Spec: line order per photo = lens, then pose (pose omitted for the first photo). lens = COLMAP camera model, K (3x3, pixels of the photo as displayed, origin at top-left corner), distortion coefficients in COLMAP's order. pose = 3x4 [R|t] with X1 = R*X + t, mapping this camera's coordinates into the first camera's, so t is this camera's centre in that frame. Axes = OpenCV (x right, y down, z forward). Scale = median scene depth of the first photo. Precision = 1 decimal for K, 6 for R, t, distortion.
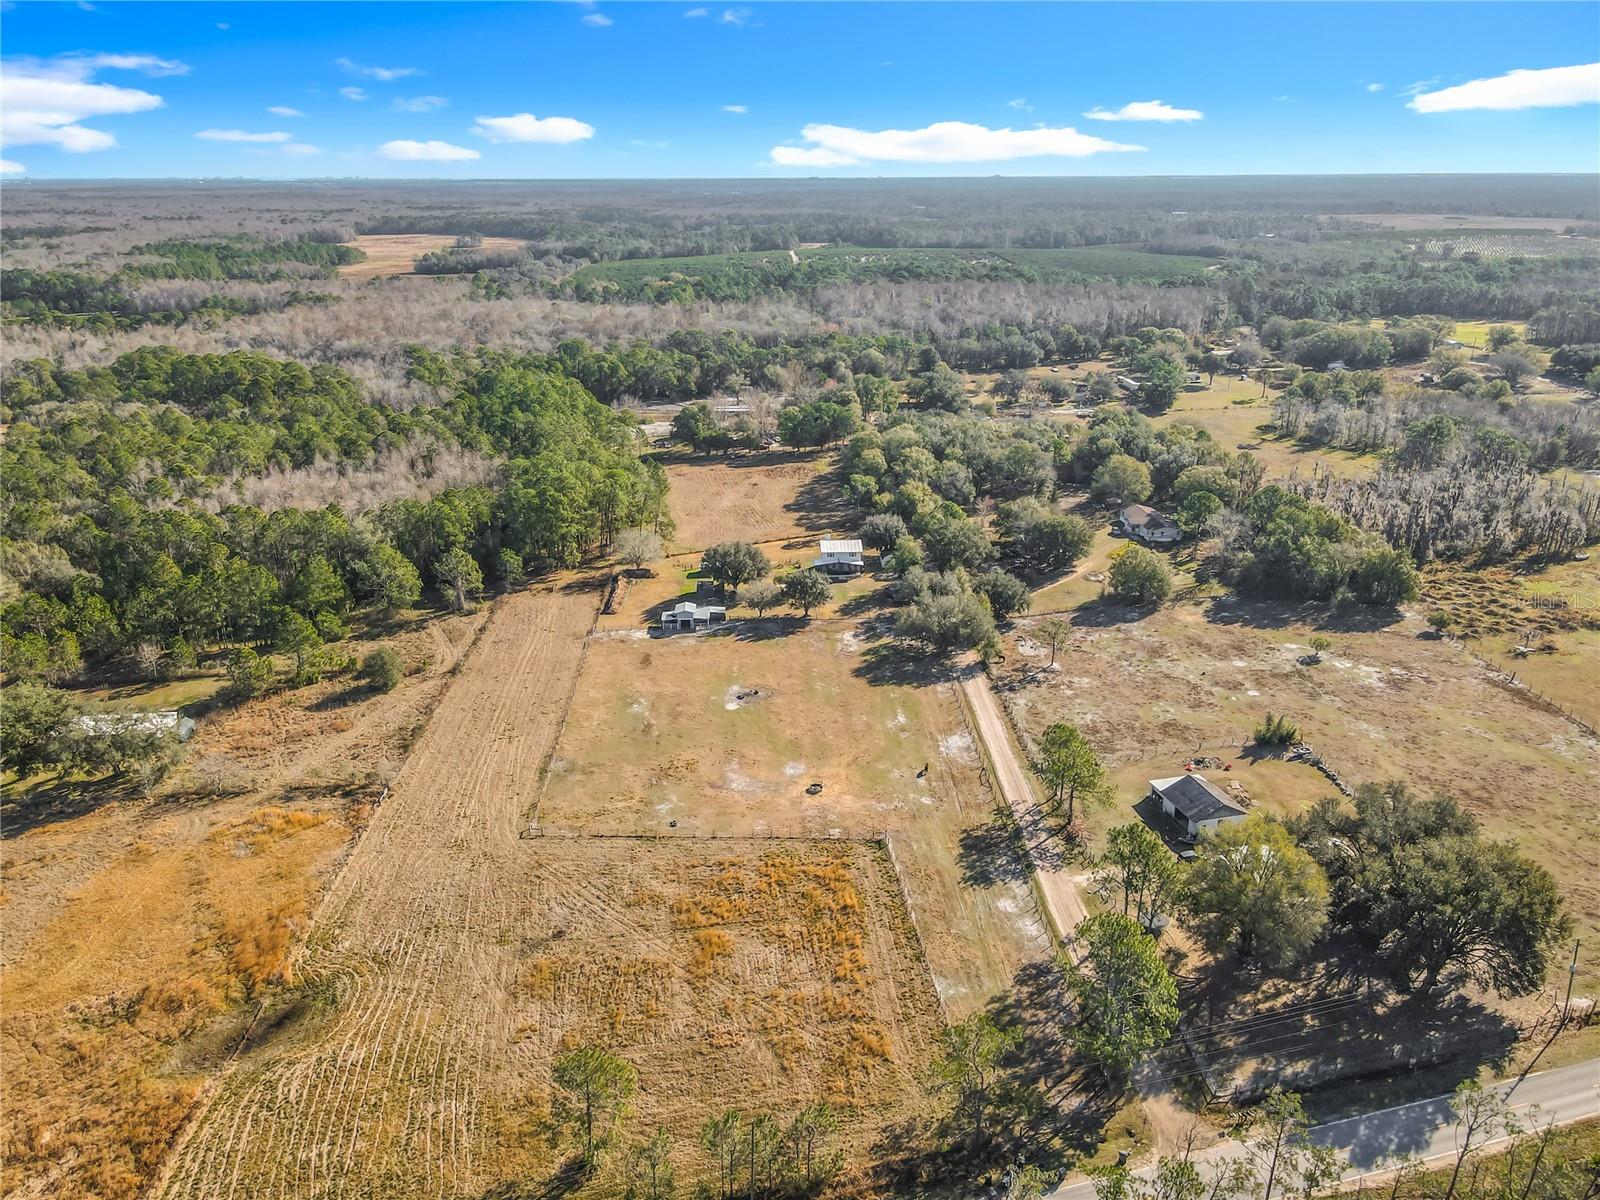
lens RADIAL K [[1178.2, 0, 800.0], [0, 1178.2, 600.0], [0, 0, 1]] dist [0.008572, 0.049454]
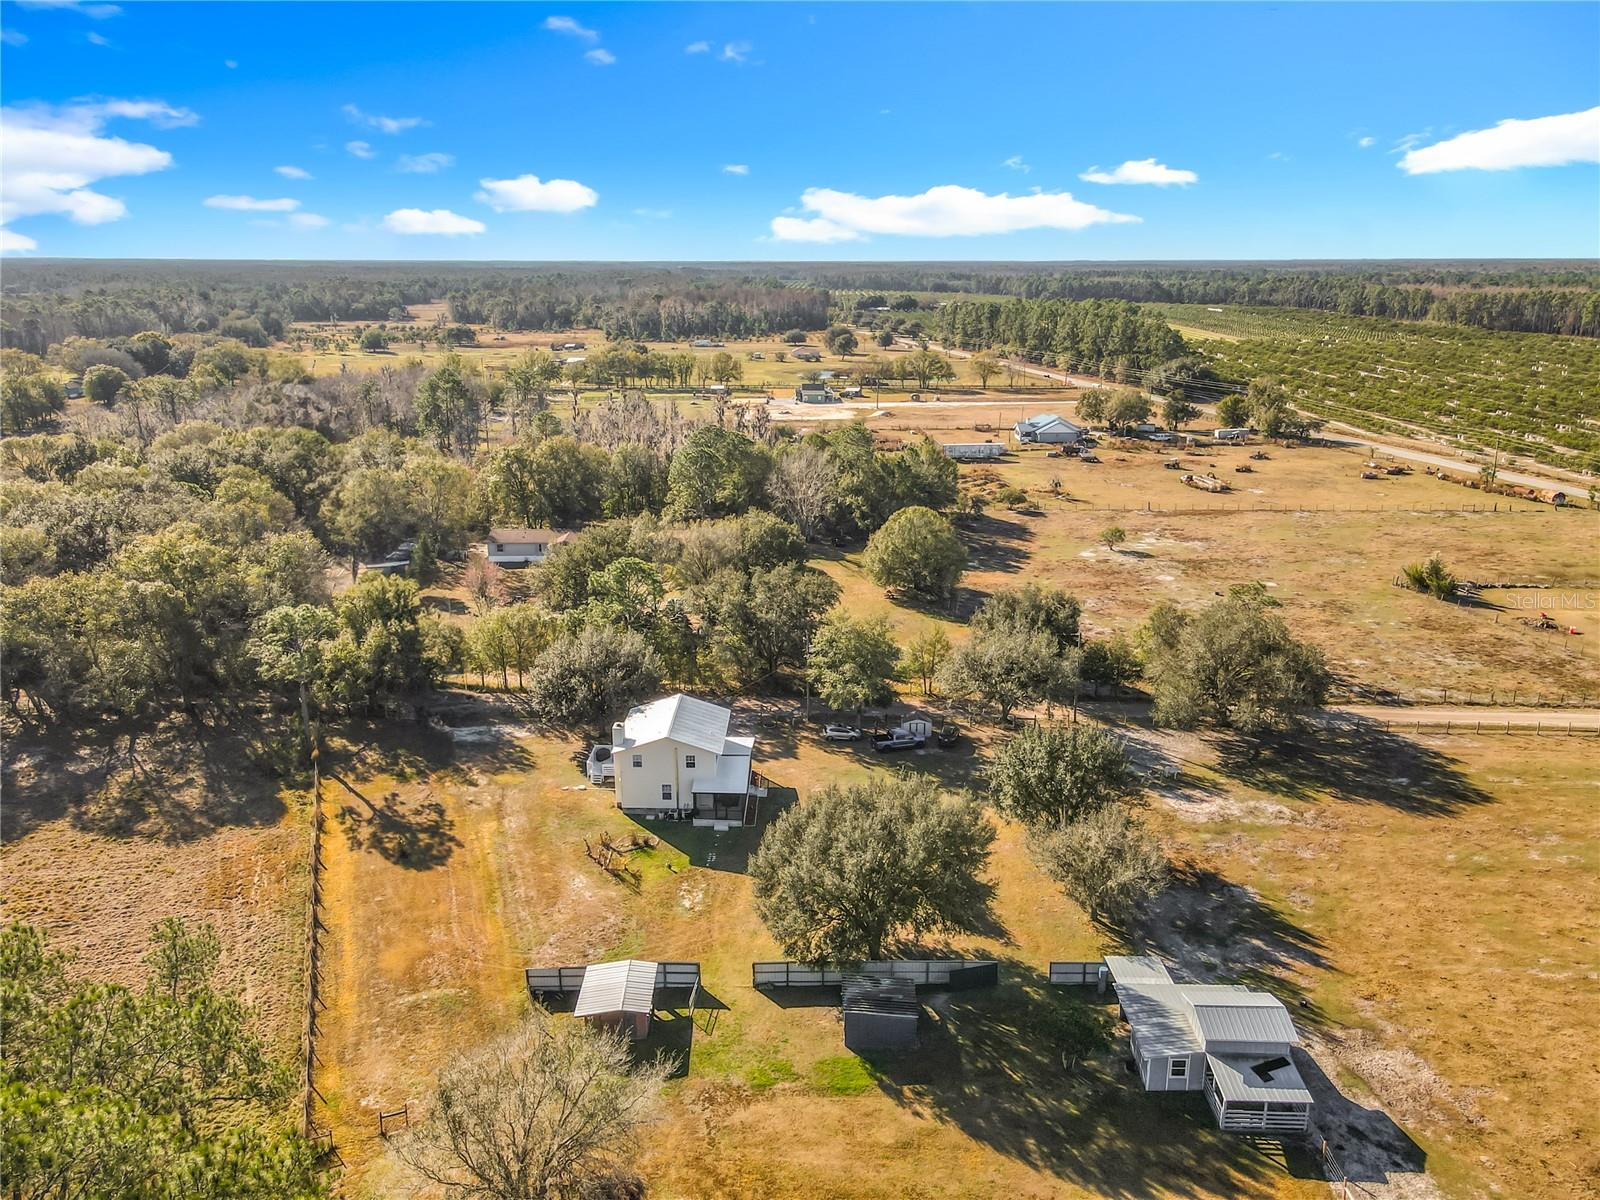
lens RADIAL K [[1178.2, 0, 800.0], [0, 1178.2, 600.0], [0, 0, 1]] dist [0.008572, 0.049454]
pose [[0.073348, -0.276018, 0.958350, -0.461110], [0.339804, 0.910356, 0.236188, -0.240016], [-0.937632, 0.308327, 0.160565, 1.407538]]
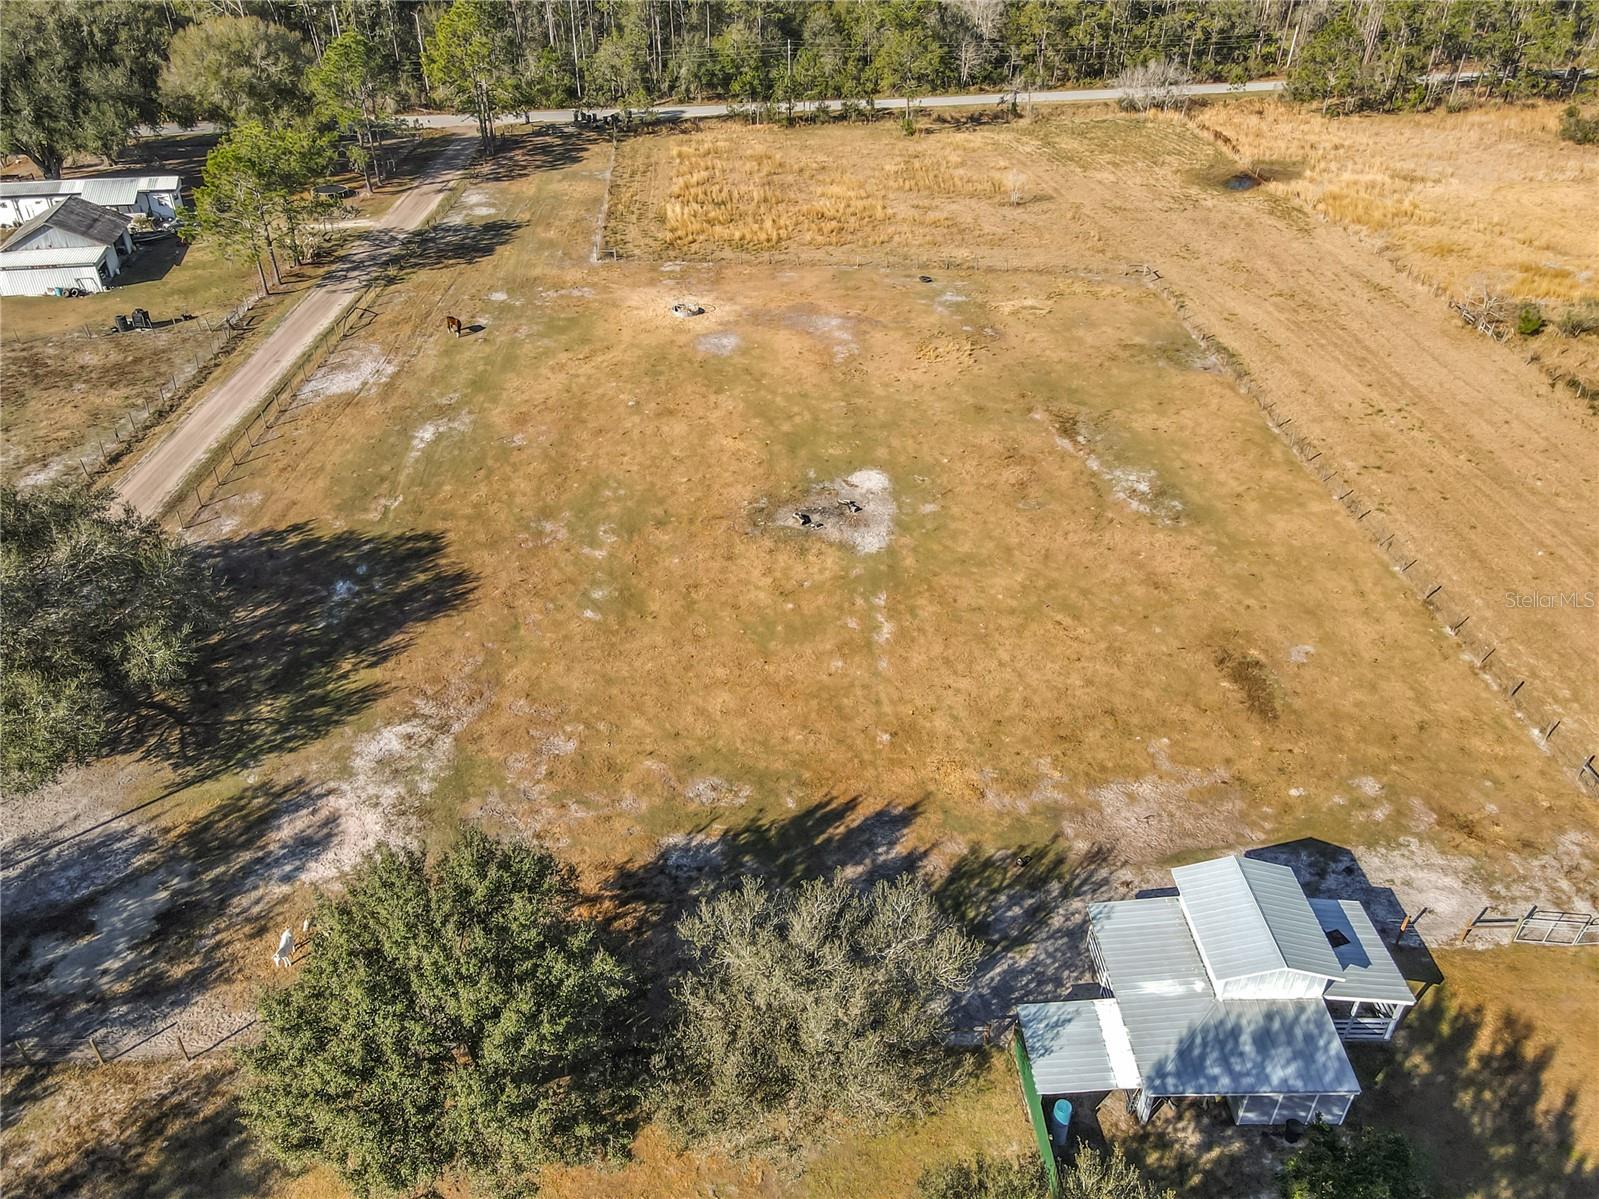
lens RADIAL K [[1190.0, 0, 776.3], [0, 1190.0, 647.3], [0, 0, 1]] dist [0.010996, -0.001989]
pose [[-0.999357, -0.025435, 0.025254, -0.046913], [0.005933, 0.577462, 0.816396, -0.205374], [-0.035348, 0.816021, -0.576940, 1.470111]]
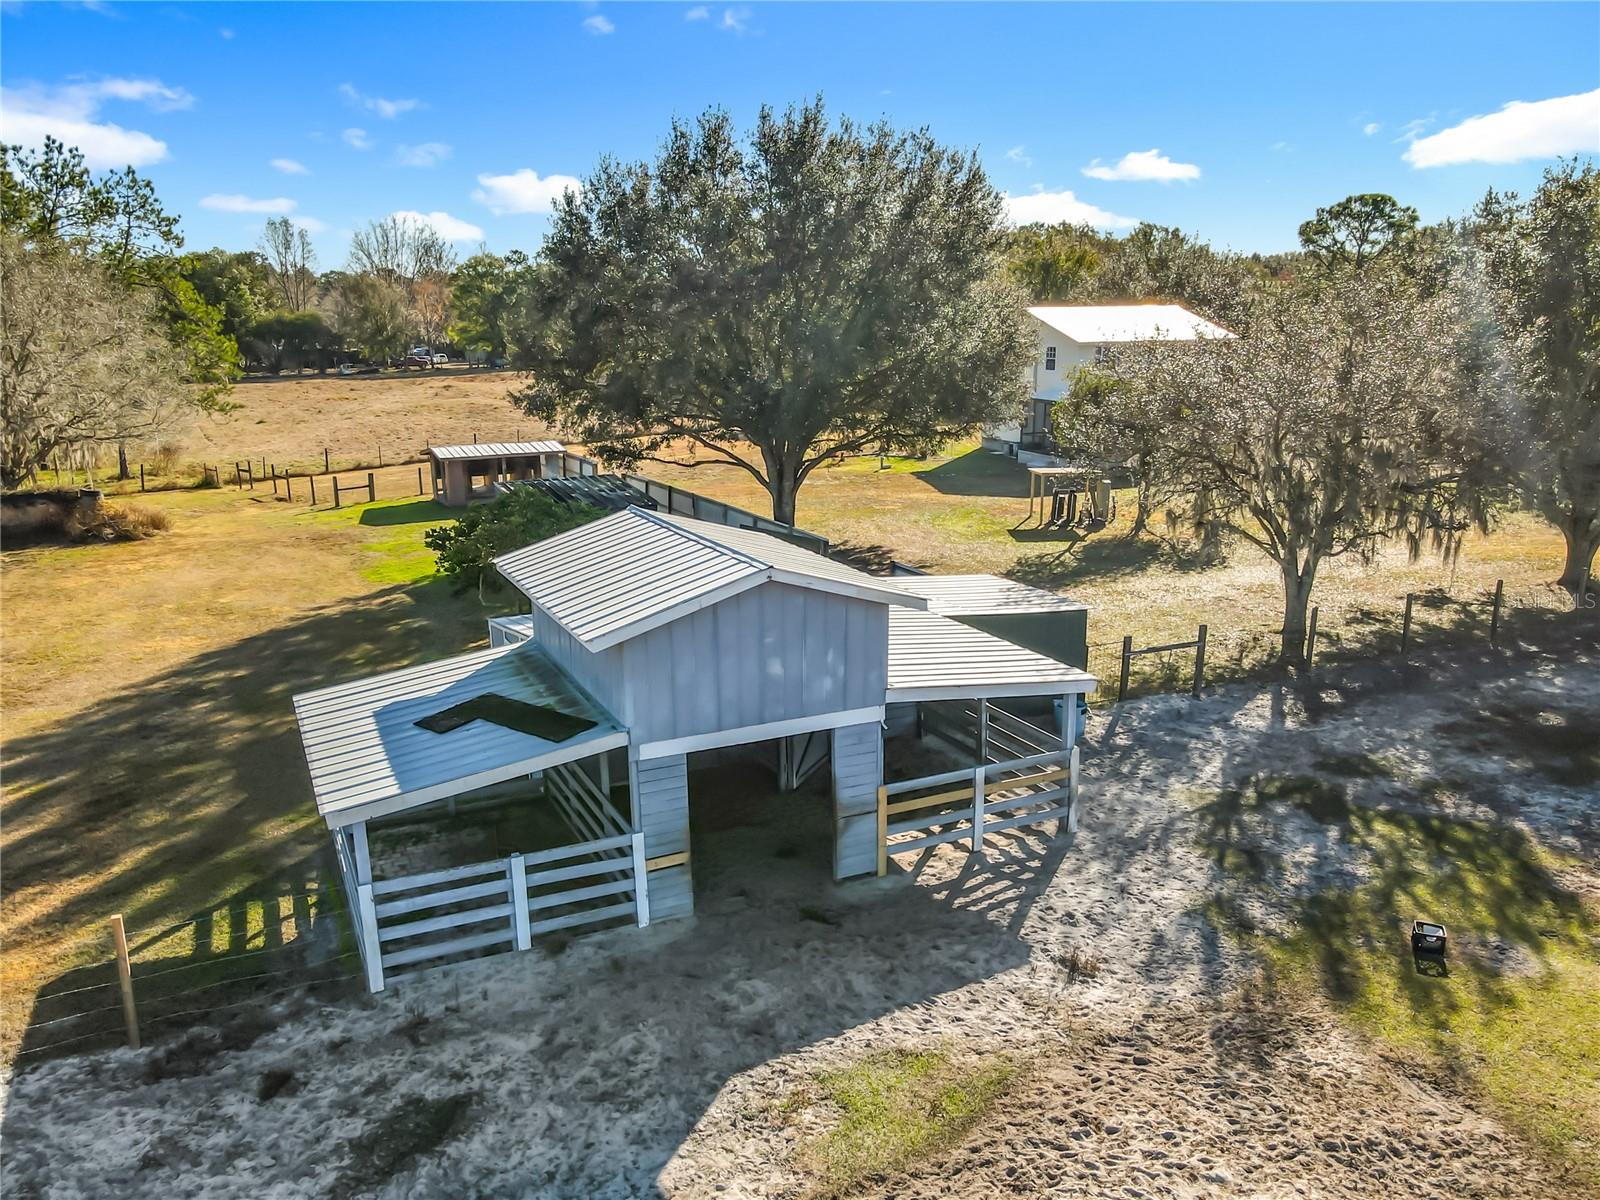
lens RADIAL K [[1178.2, 0, 800.0], [0, 1178.2, 600.0], [0, 0, 1]] dist [0.008572, 0.049454]
pose [[0.927687, -0.097541, 0.360393, -0.158094], [0.141141, 0.985261, -0.096648, 0.020877], [-0.345654, 0.140525, 0.927780, 1.294945]]
